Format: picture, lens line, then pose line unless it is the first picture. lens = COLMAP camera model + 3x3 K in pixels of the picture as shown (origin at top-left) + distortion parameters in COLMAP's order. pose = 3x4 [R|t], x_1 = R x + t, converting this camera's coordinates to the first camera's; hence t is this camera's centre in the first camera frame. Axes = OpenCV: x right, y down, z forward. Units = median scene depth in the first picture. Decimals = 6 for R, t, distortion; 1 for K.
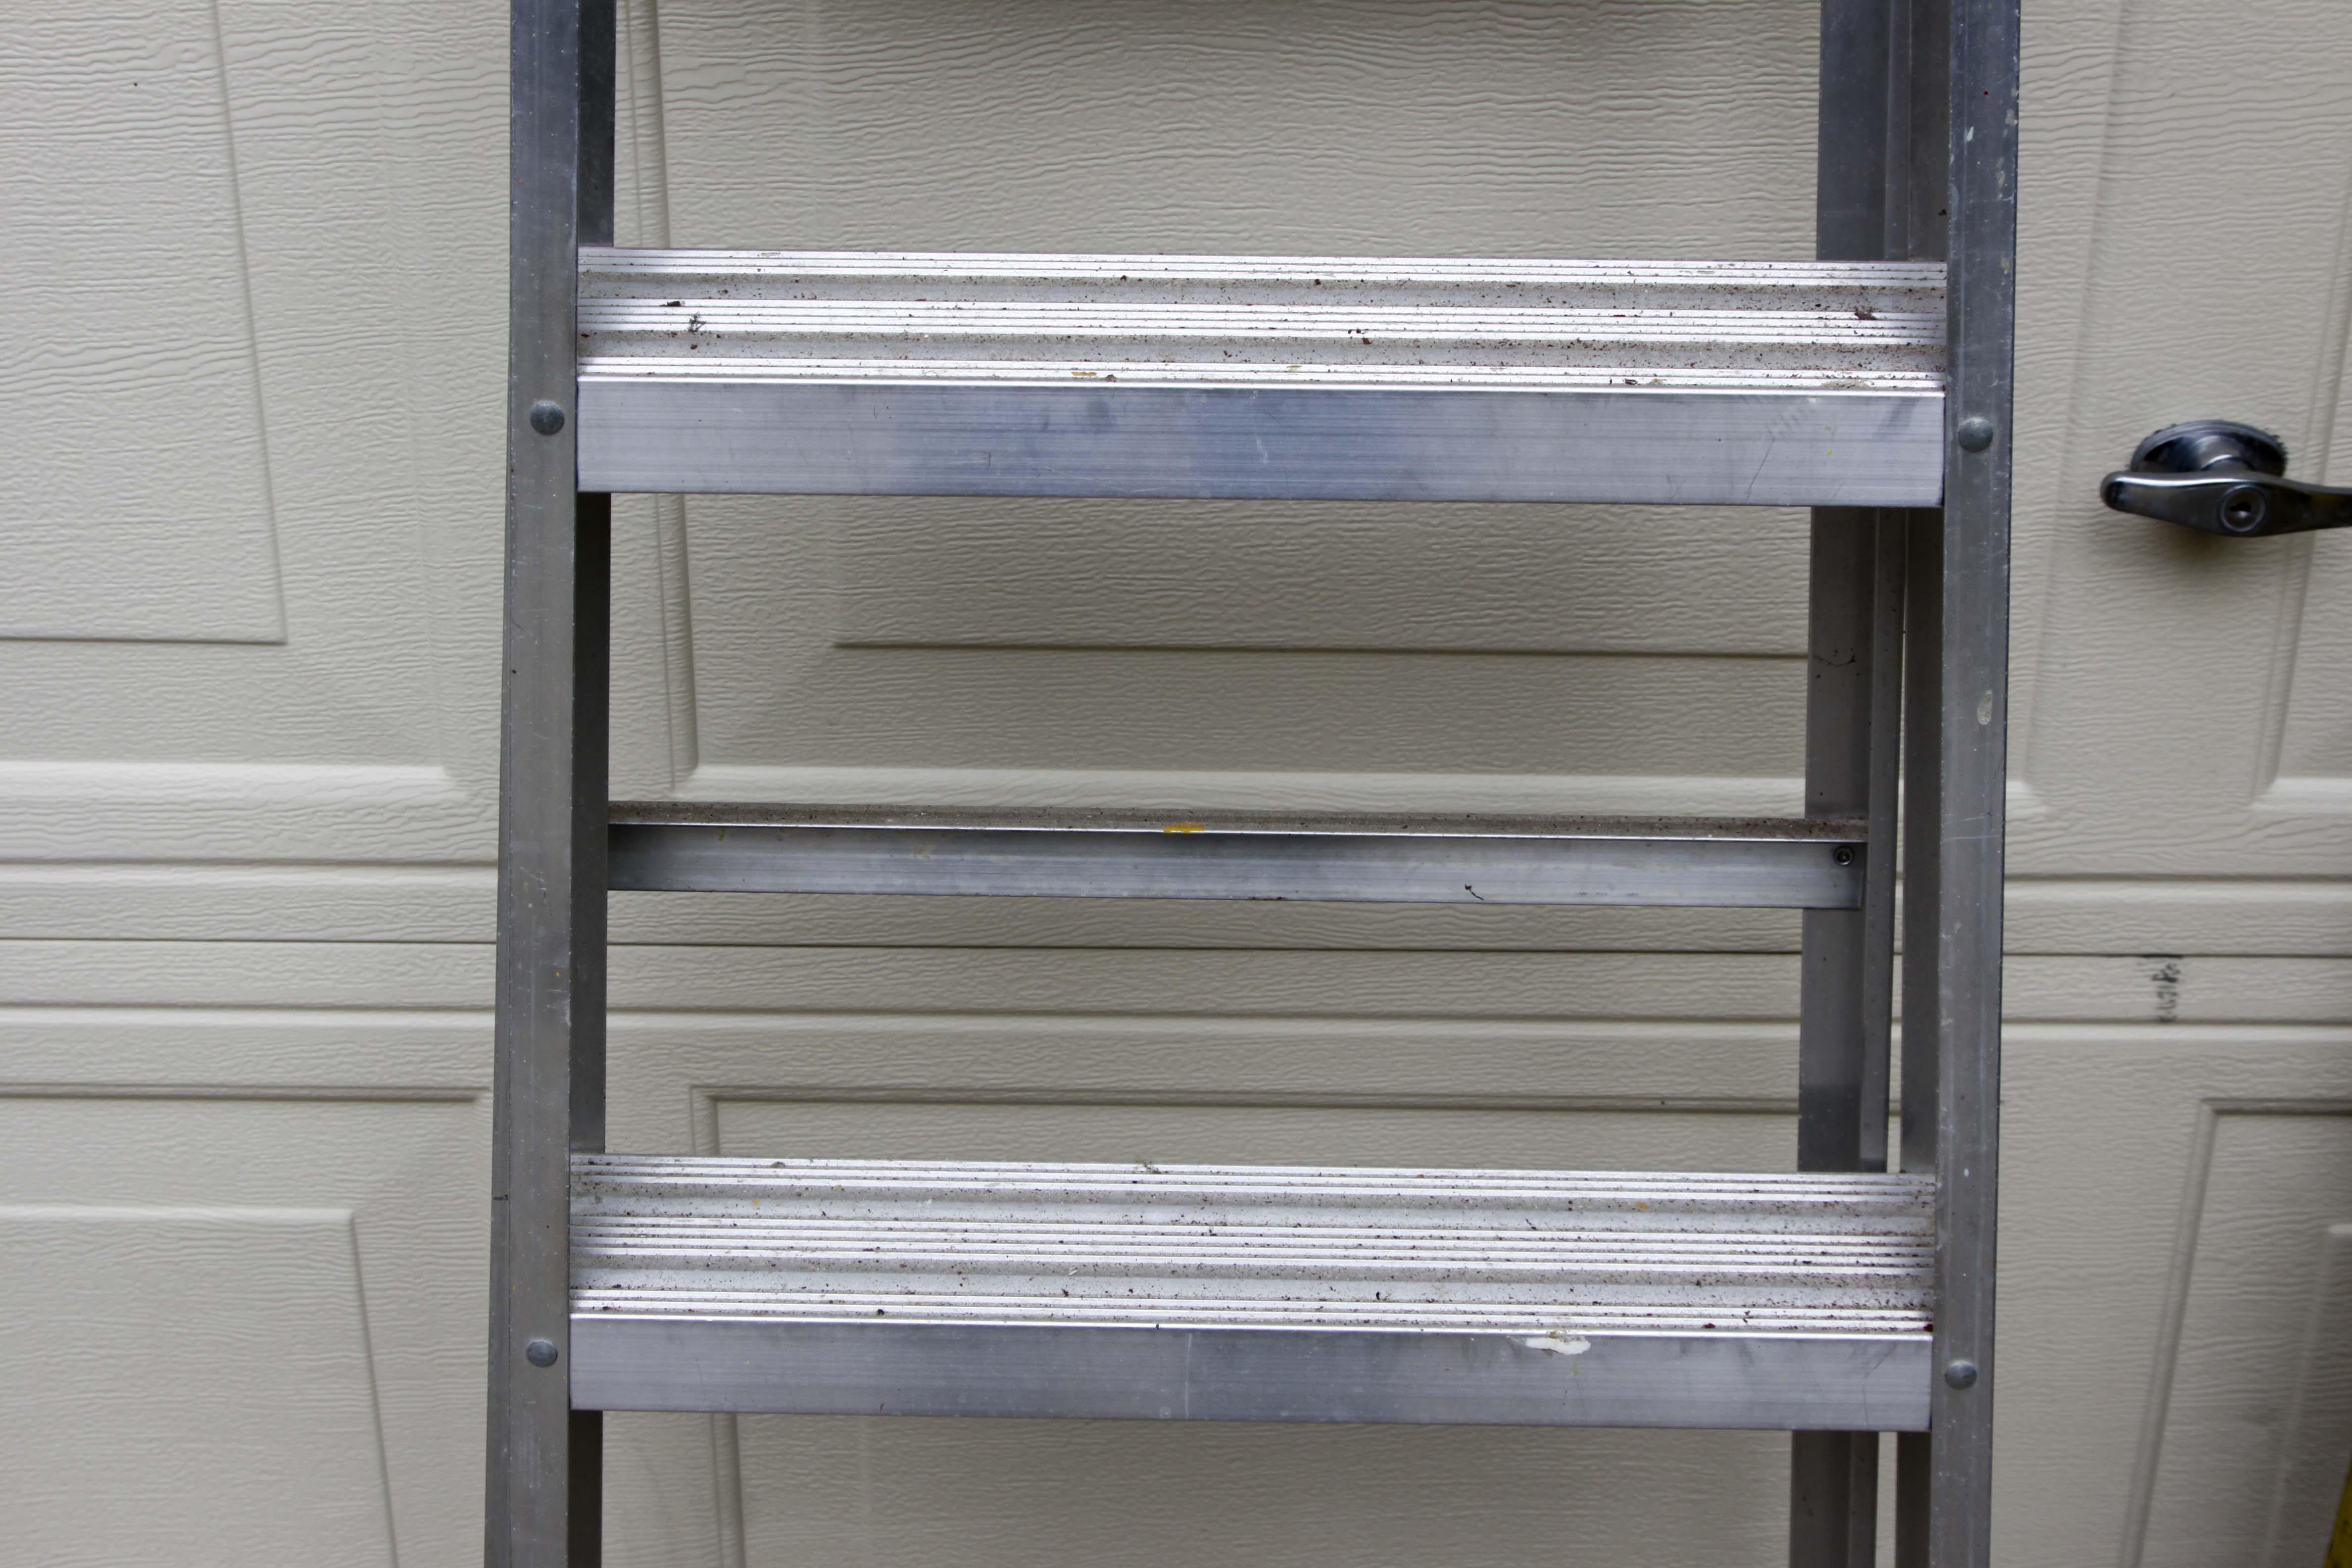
lens RADIAL K [[3661.6, 0, 1209.5], [0, 3661.6, 793.8], [0, 0, 1]] dist [-0.022347, 0.126226]
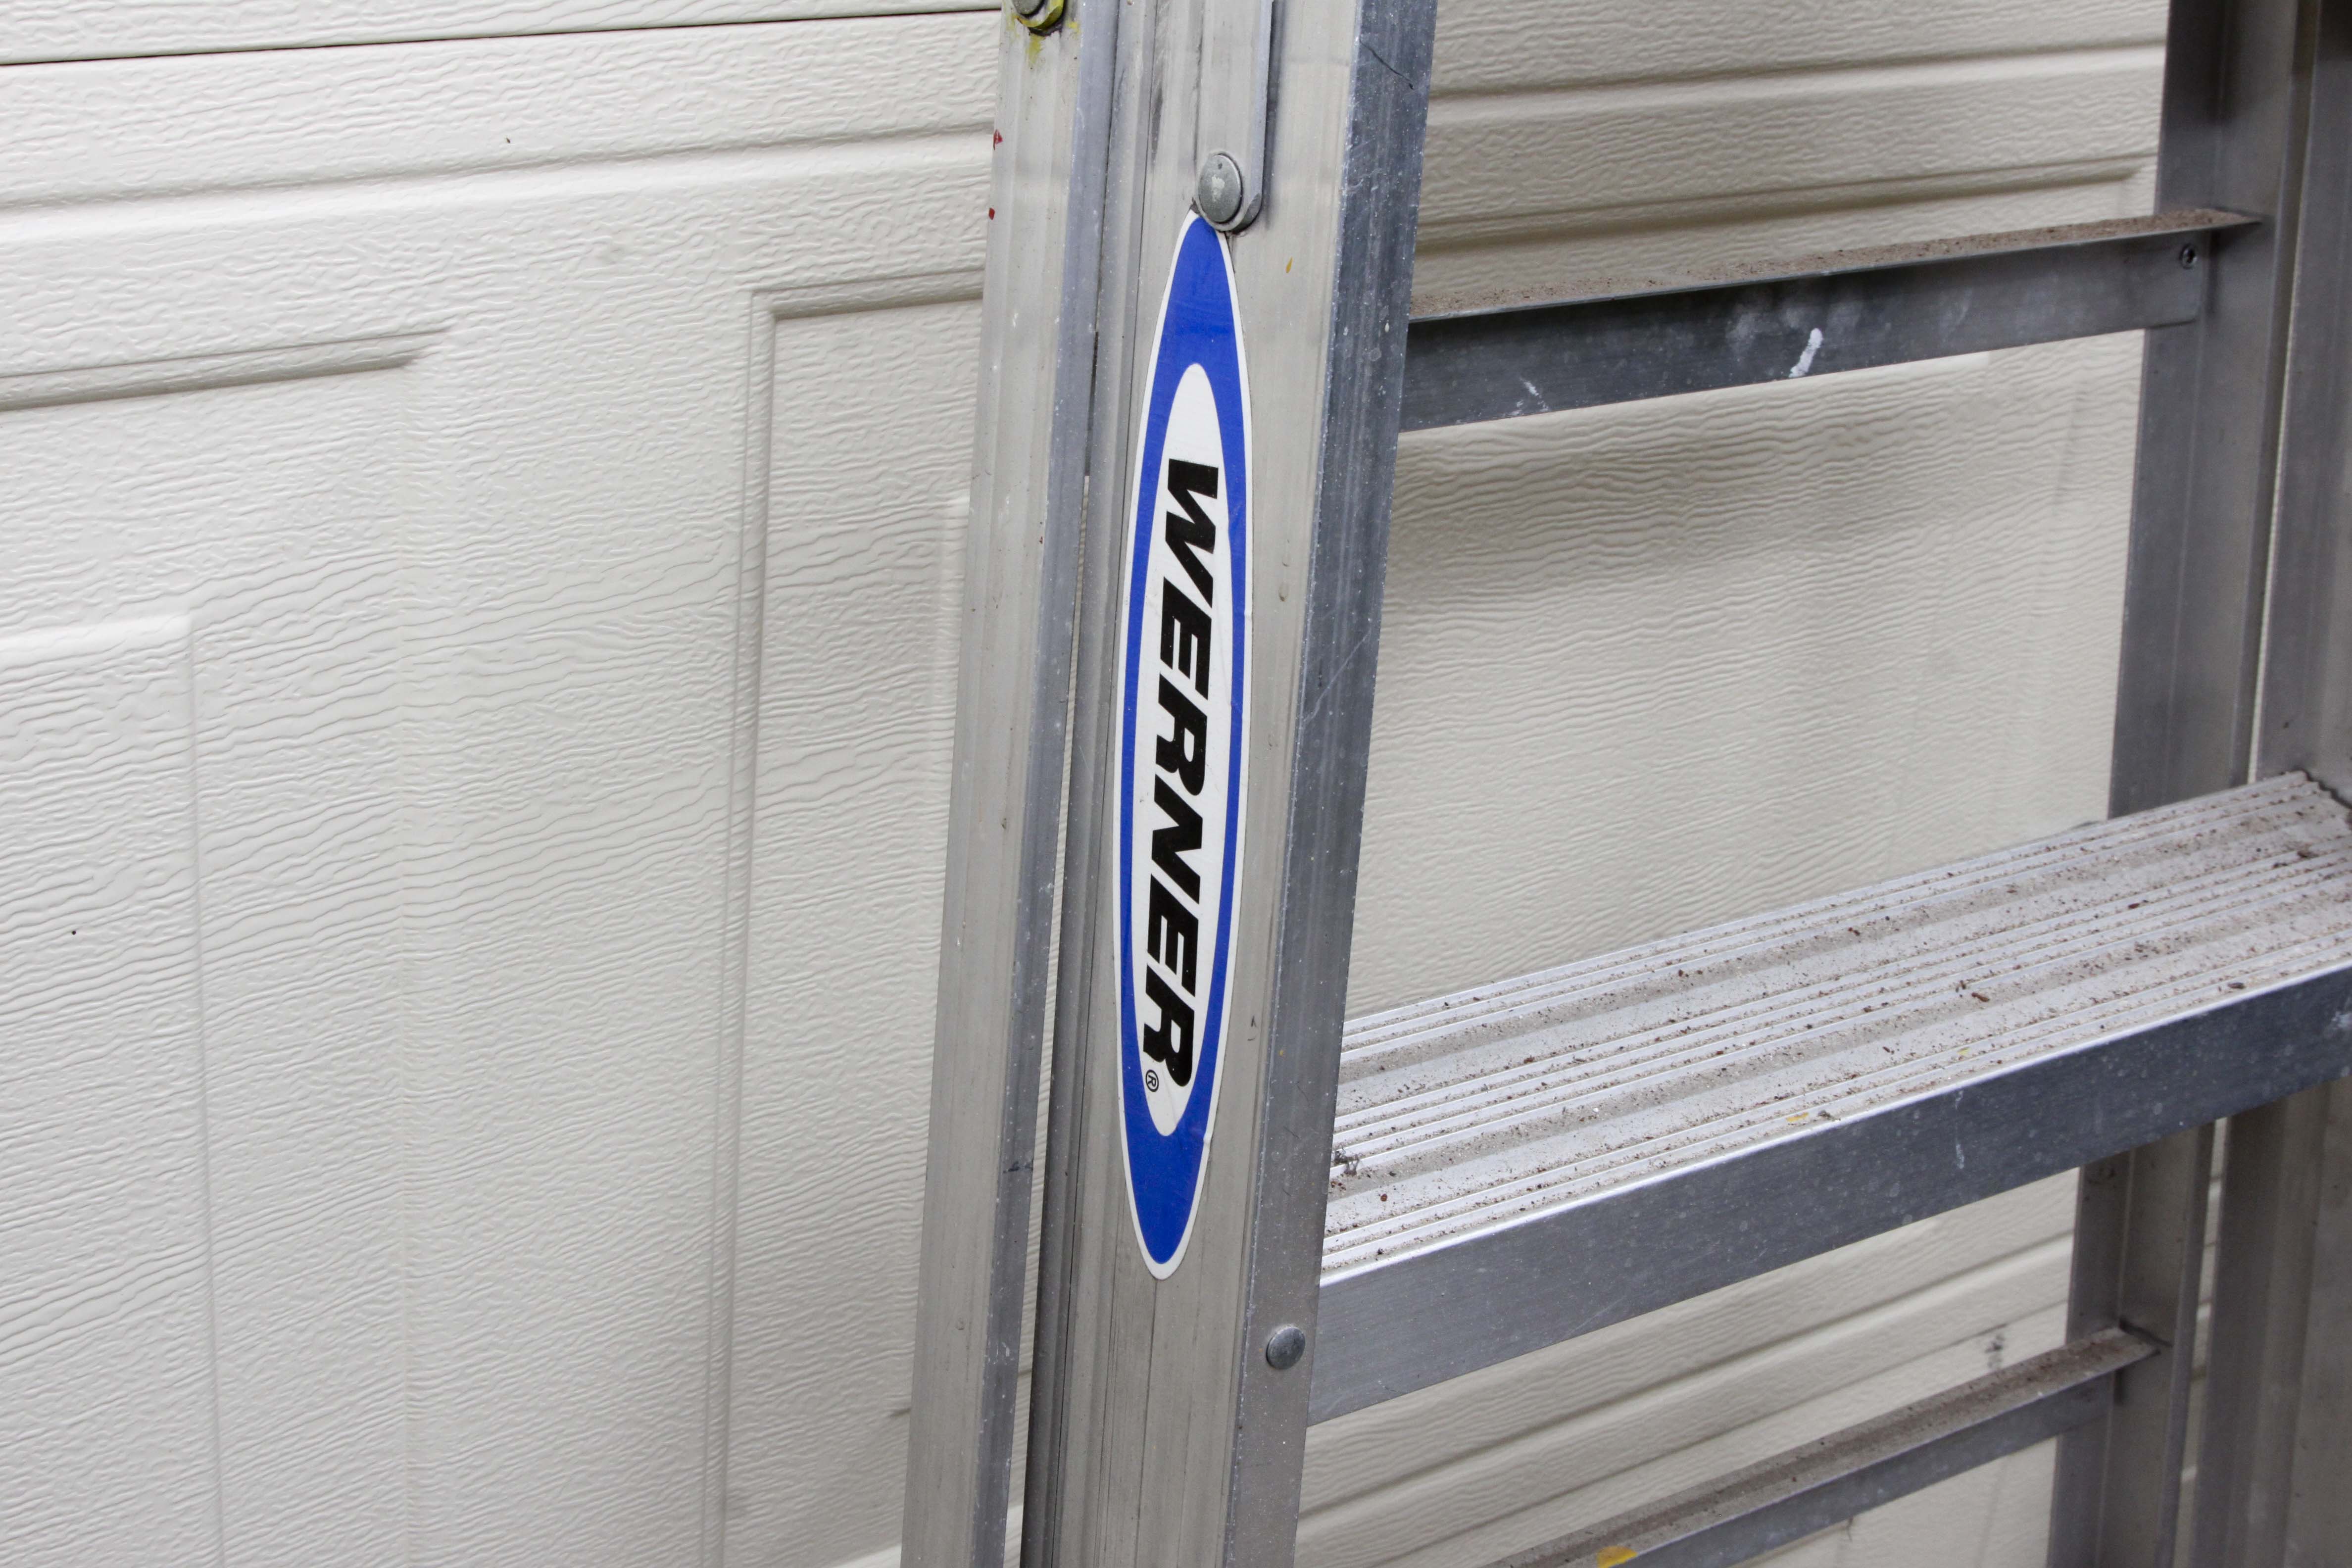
lens RADIAL K [[3394.2, 0, 1176.0], [0, 3394.2, 784.0], [0, 0, 1]] dist [-0.029651, -0.017482]
pose [[0.817870, -0.180188, 0.546462, -0.457412], [0.191972, 0.980737, 0.036066, -0.201768], [-0.542434, 0.075408, 0.836707, 0.362972]]
